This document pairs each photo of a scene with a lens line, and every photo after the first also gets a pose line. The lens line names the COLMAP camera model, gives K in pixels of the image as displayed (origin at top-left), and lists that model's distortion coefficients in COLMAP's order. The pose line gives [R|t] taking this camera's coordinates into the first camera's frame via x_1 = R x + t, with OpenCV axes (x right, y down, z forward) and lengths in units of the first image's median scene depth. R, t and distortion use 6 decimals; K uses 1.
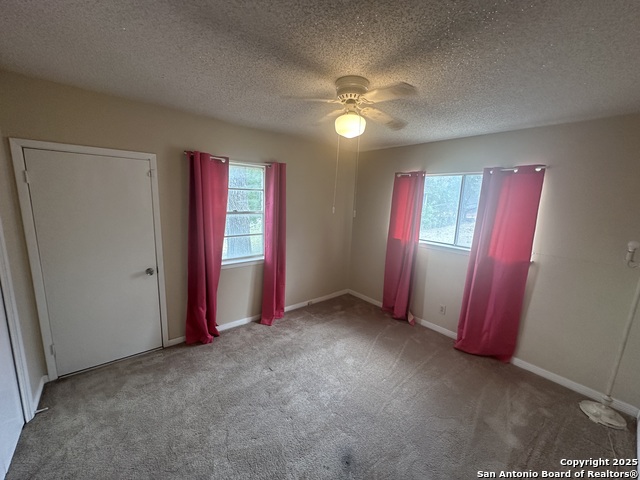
lens RADIAL K [[254.6, 0, 320.0], [0, 254.6, 240.0], [0, 0, 1]] dist [-0.007879, 0.001927]
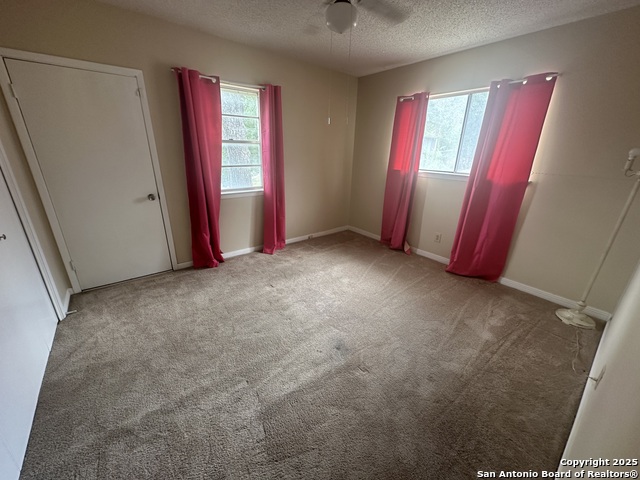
lens RADIAL K [[254.6, 0, 320.0], [0, 254.6, 240.0], [0, 0, 1]] dist [-0.007879, 0.001927]
pose [[0.999681, -0.008145, -0.023906, 0.036178], [0.012195, 0.984583, 0.174491, 0.119341], [0.022117, -0.174727, 0.984369, -0.030765]]
